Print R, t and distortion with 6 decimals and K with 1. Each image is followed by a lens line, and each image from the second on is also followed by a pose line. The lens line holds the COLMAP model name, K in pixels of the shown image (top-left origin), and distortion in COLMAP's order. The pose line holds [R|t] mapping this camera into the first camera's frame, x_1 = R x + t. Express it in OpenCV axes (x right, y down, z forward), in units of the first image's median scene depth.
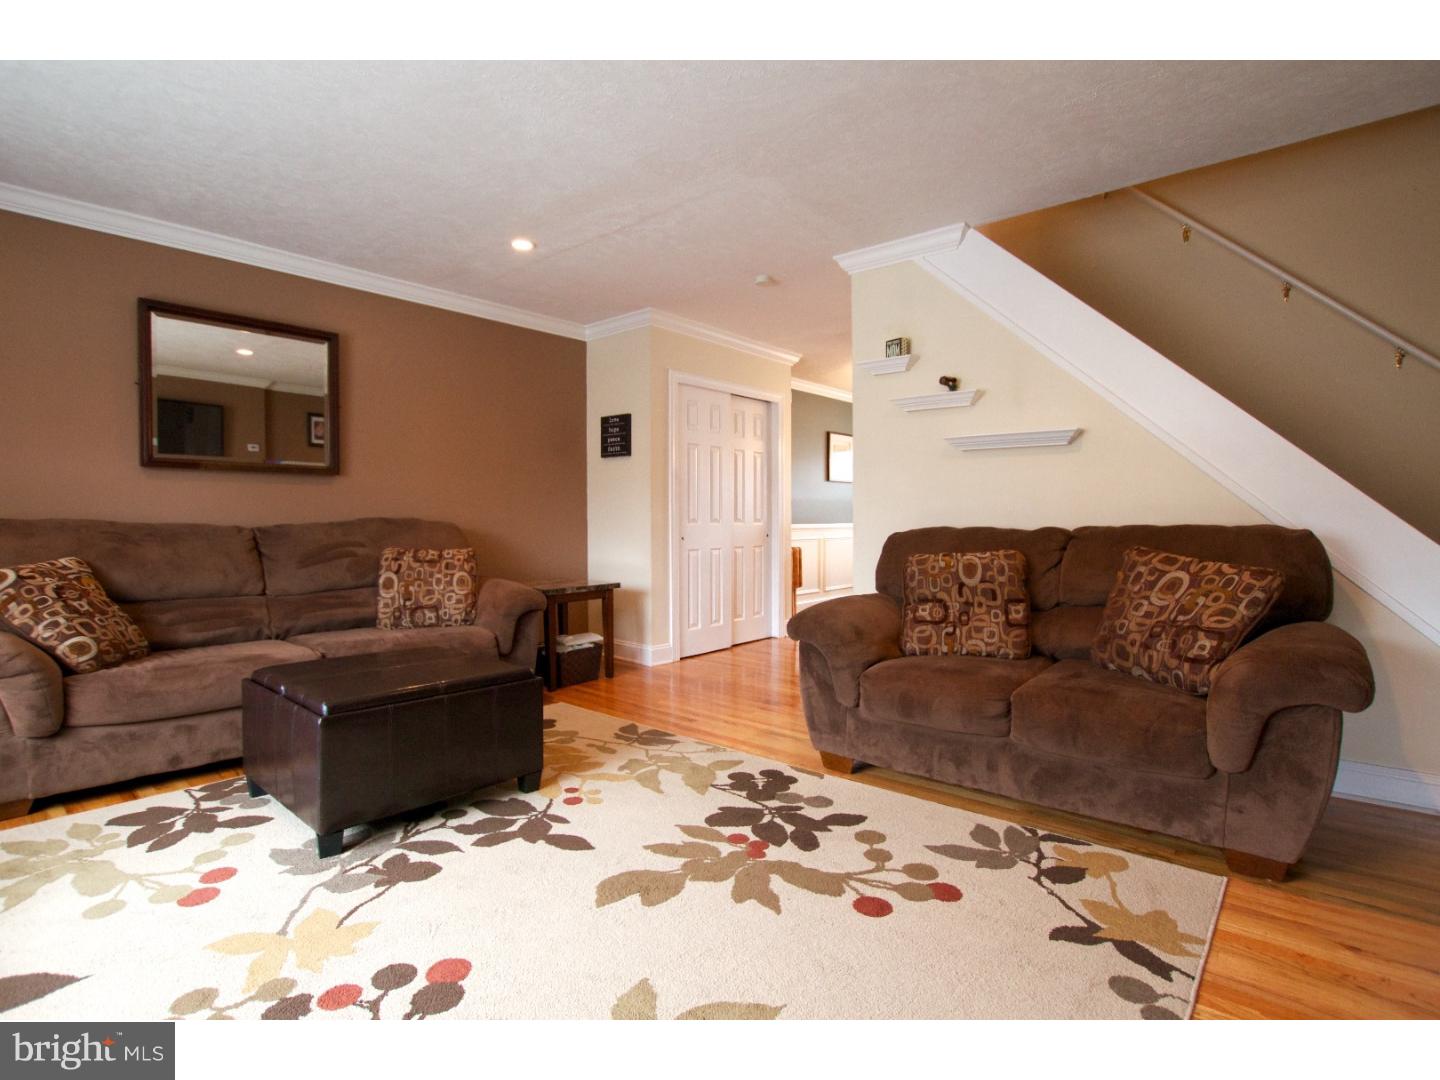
lens RADIAL K [[719.6, 0, 717.4], [0, 719.6, 536.2], [0, 0, 1]] dist [-0.005583, -0.000448]
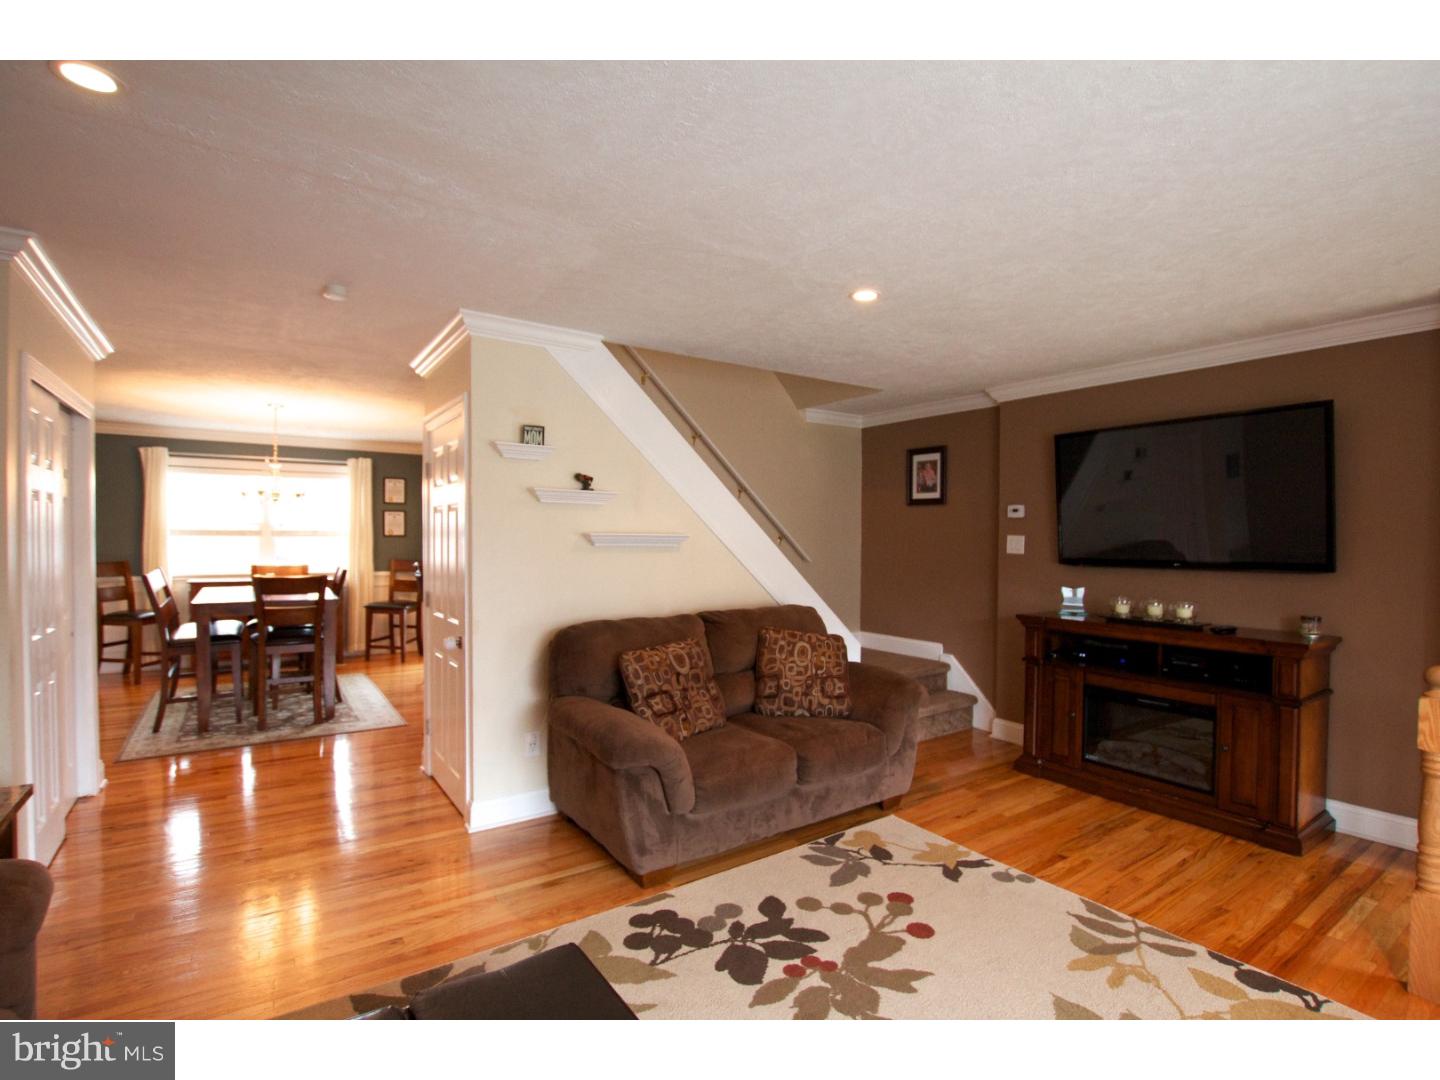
lens RADIAL K [[698.9, 0, 728.1], [0, 698.9, 543.4], [0, 0, 1]] dist [-0.029498, 0.002824]
pose [[0.242998, -0.007410, 0.969999, -0.894429], [0.017703, 0.999838, 0.003204, -0.177978], [-0.969865, 0.016393, 0.243089, 0.809183]]
